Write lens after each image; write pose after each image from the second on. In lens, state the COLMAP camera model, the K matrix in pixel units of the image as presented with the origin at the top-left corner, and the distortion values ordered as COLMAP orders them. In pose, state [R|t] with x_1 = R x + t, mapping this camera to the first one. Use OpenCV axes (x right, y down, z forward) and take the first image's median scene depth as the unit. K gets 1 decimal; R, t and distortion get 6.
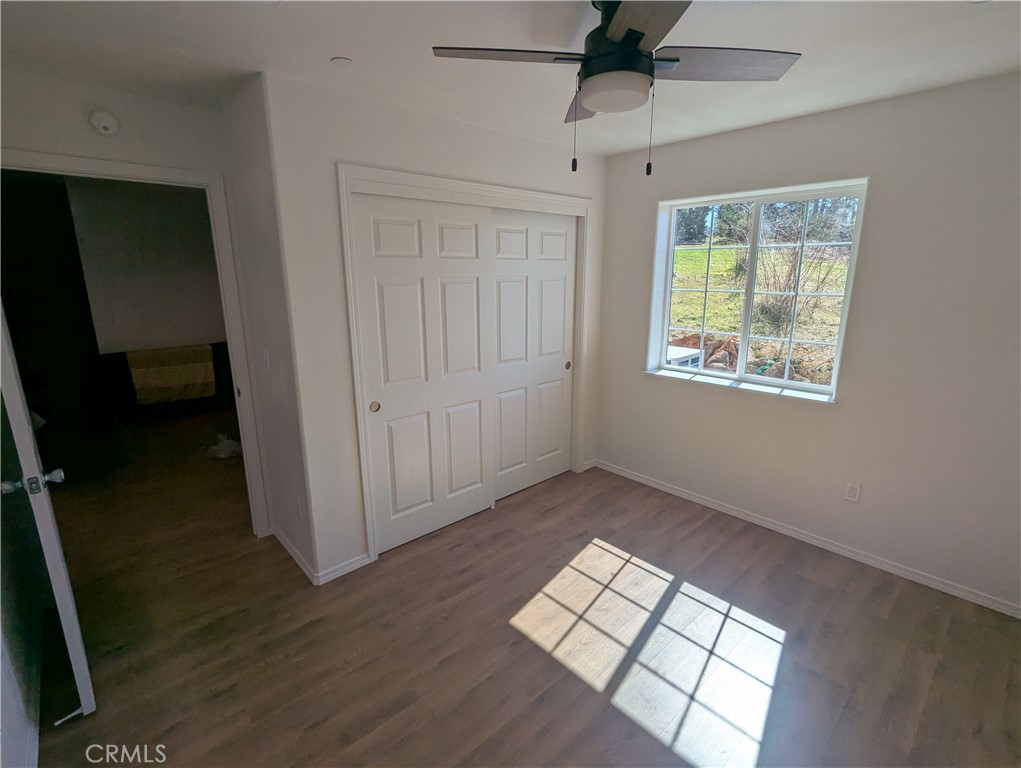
lens RADIAL K [[486.1, 0, 512.7], [0, 486.1, 379.1], [0, 0, 1]] dist [0.024957, 0.000059]
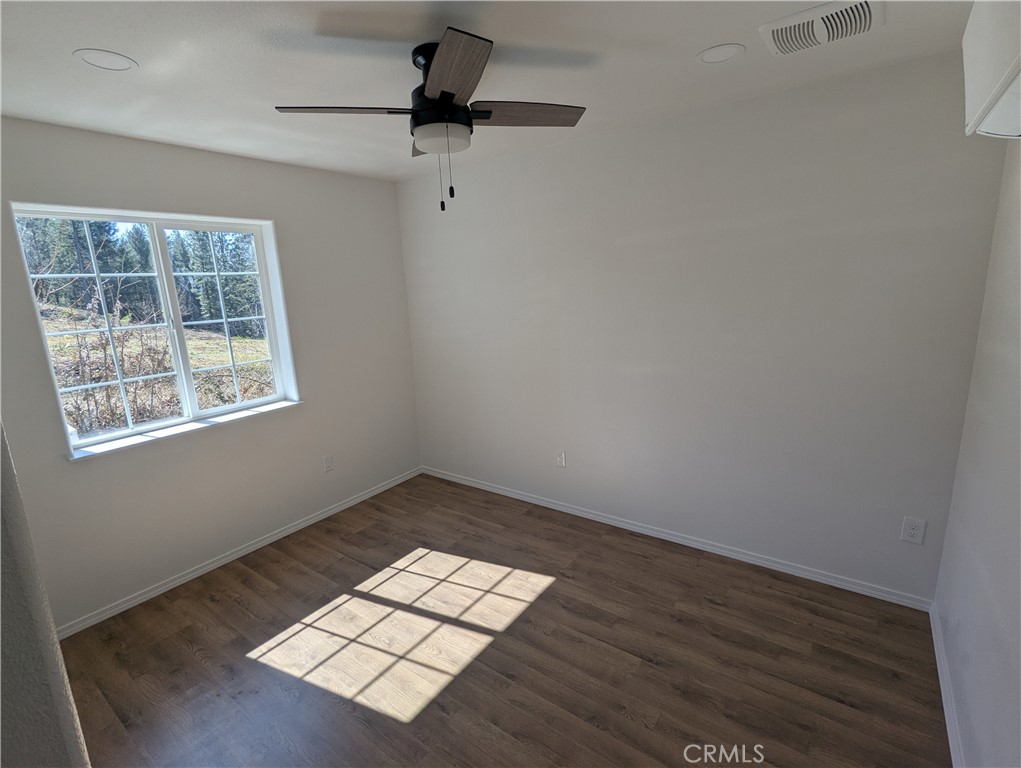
lens RADIAL K [[474.9, 0, 505.9], [0, 474.9, 388.0], [0, 0, 1]] dist [-0.000744, -0.000268]
pose [[-0.168870, -0.199565, 0.965224, -0.628108], [0.274315, 0.931081, 0.240498, -0.144202], [-0.946696, 0.305388, -0.102488, 0.710668]]
